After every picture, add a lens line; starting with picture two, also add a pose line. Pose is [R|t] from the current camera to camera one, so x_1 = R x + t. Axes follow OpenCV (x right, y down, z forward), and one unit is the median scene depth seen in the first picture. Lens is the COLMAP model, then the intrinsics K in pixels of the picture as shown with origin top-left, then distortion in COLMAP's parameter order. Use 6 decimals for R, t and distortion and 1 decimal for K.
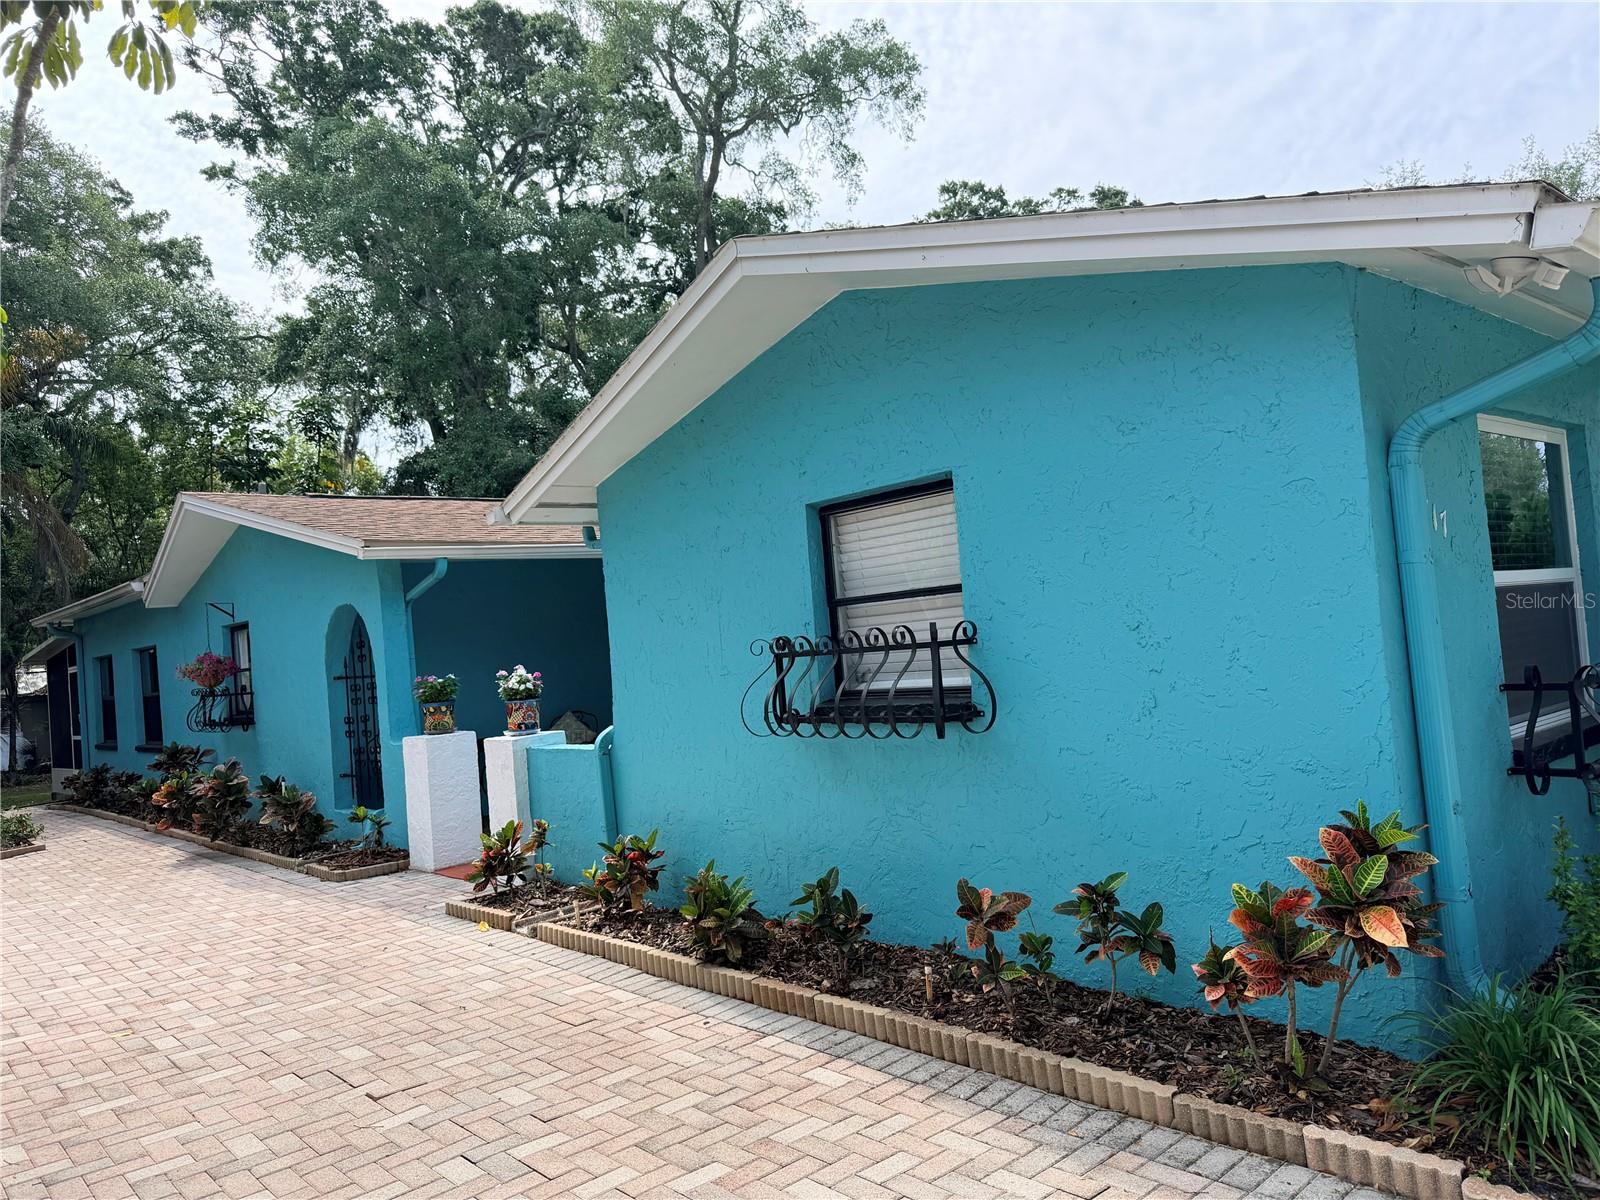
lens RADIAL K [[1155.8, 0, 804.1], [0, 1155.8, 594.7], [0, 0, 1]] dist [0.038973, -0.057878]
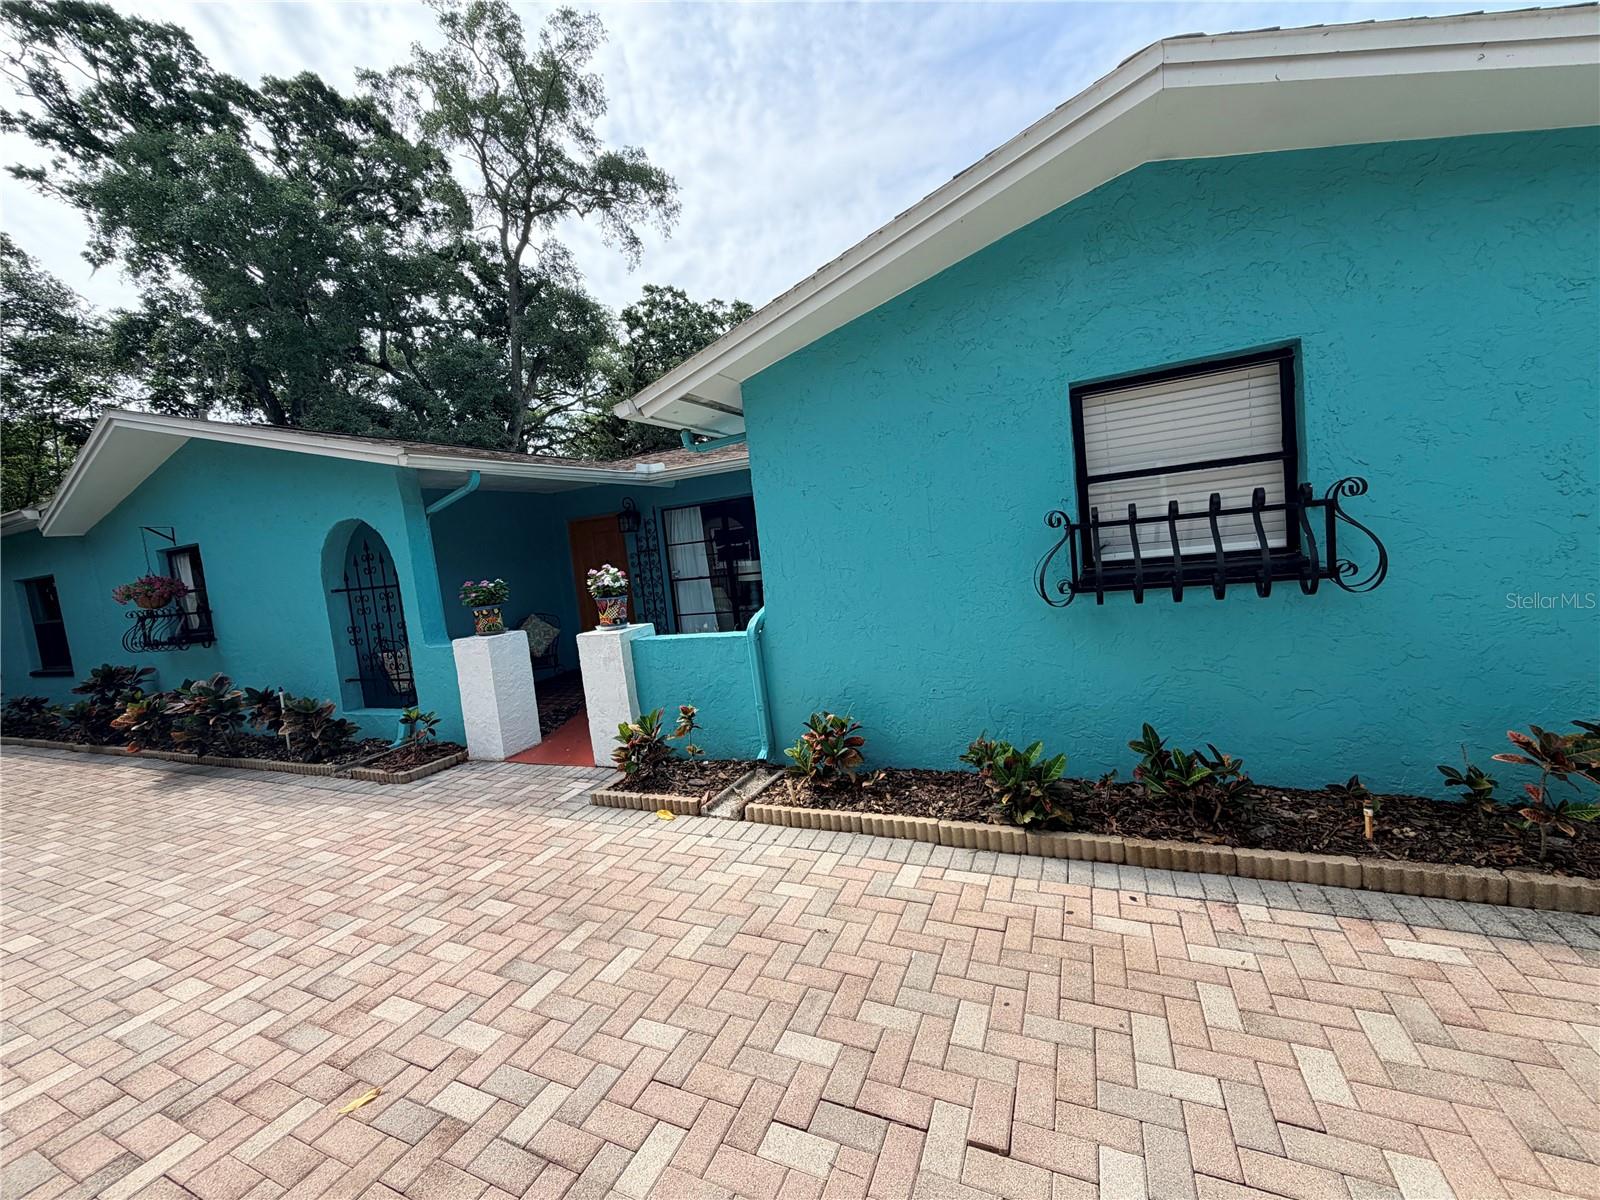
lens RADIAL K [[637.3, 0, 794.6], [0, 637.3, 598.9], [0, 0, 1]] dist [-0.000870, -0.000306]
pose [[0.916688, -0.043946, 0.397180, -0.408561], [0.011044, 0.996341, 0.084750, 0.056262], [-0.399451, -0.073303, 0.913819, 0.492626]]
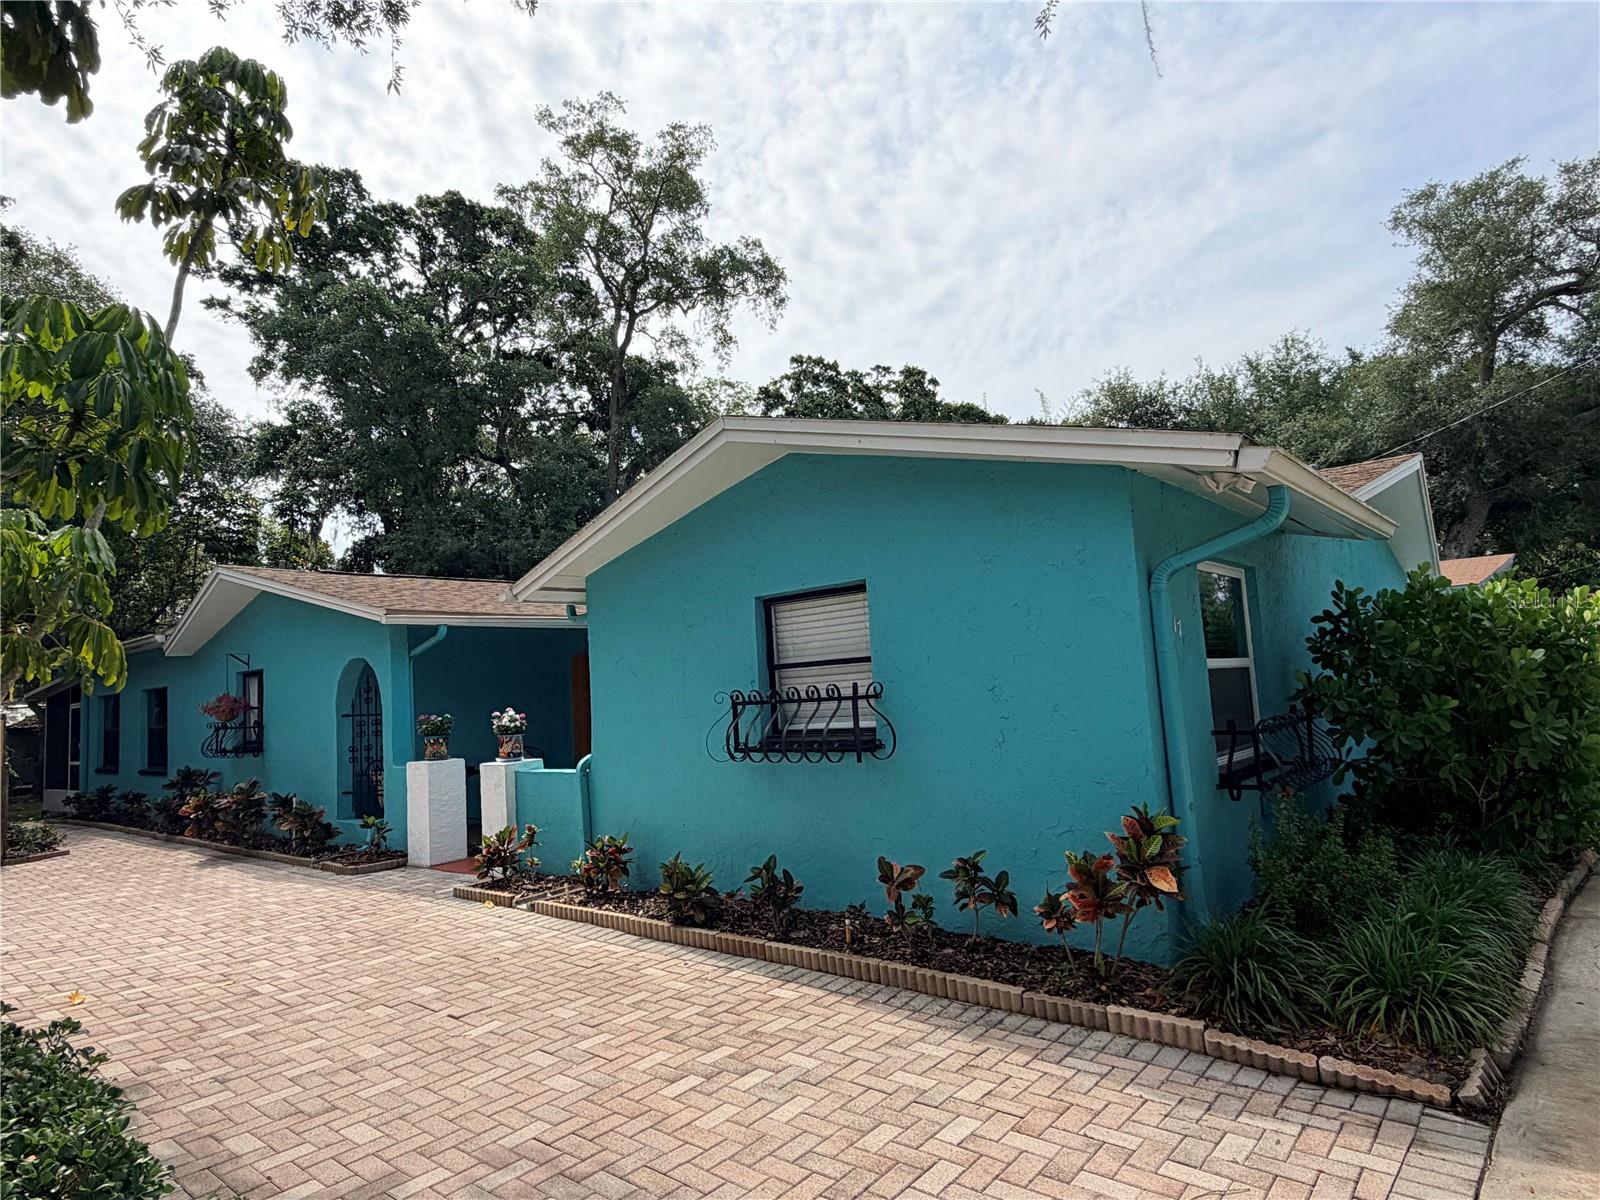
lens RADIAL K [[911.3, 0, 791.0], [0, 911.3, 598.6], [0, 0, 1]] dist [-0.006309, 0.003931]
pose [[0.989915, 0.038755, 0.136262, -0.095128], [-0.029074, 0.996957, -0.072332, 0.002703], [-0.138650, 0.067641, 0.988029, -0.103830]]
